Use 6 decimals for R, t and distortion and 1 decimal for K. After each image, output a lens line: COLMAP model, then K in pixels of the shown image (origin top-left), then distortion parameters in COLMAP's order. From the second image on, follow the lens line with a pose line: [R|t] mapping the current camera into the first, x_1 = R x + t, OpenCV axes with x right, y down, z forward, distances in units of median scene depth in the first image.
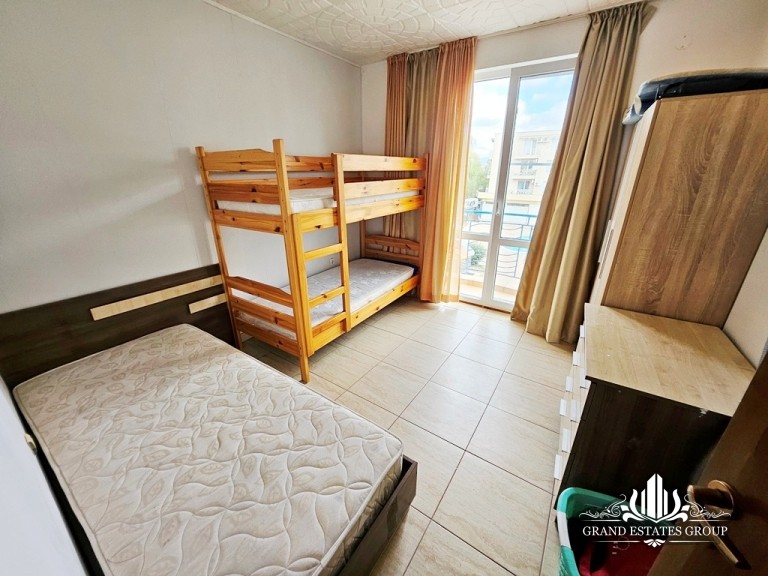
lens RADIAL K [[302.2, 0, 386.0], [0, 302.2, 288.0], [0, 0, 1]] dist [-0.003297, -0.000182]
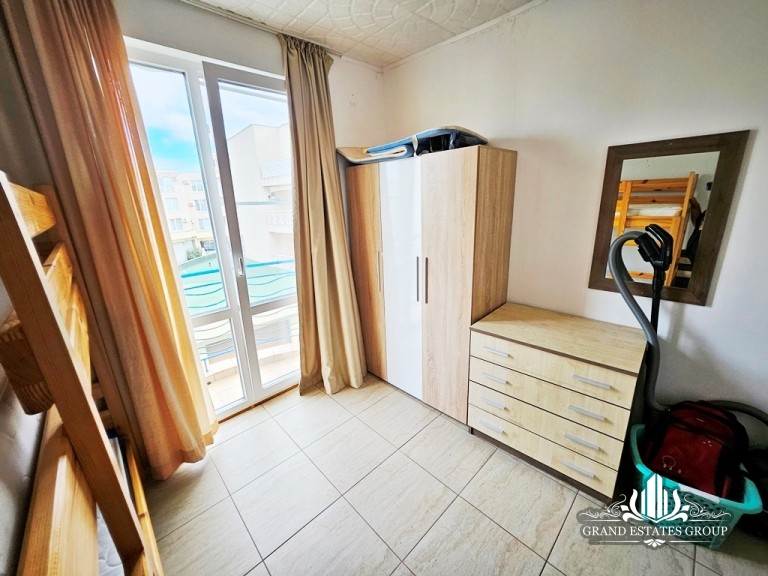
lens RADIAL K [[304.8, 0, 380.0], [0, 304.8, 284.9], [0, 0, 1]] dist [-0.003215, 0.005416]
pose [[0.226768, -0.283551, 0.931759, -0.237683], [0.393999, 0.901613, 0.178487, -0.266788], [-0.890697, 0.326637, 0.316176, 0.611549]]
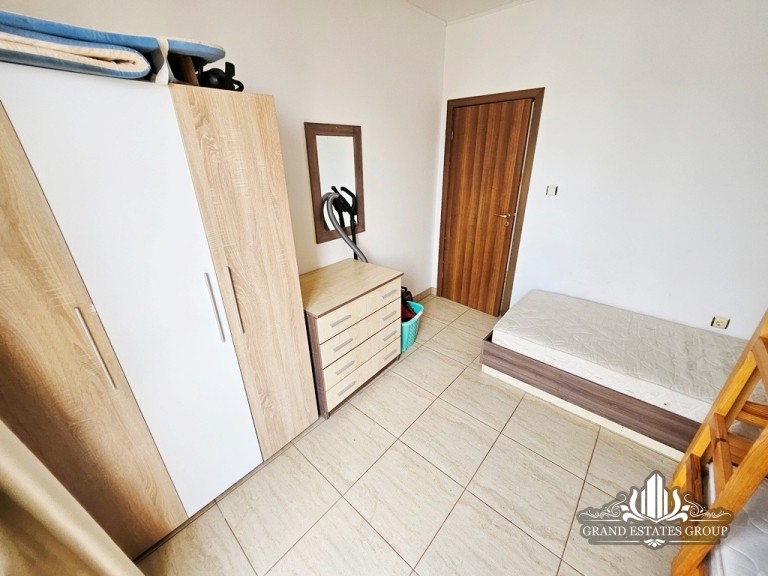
lens RADIAL K [[304.8, 0, 380.0], [0, 304.8, 284.9], [0, 0, 1]] dist [-0.003215, 0.005416]
pose [[-0.988361, -0.049312, 0.143911, 0.213520], [0.067008, 0.708166, 0.702859, -0.445825], [-0.136572, 0.704322, -0.696619, 1.047173]]
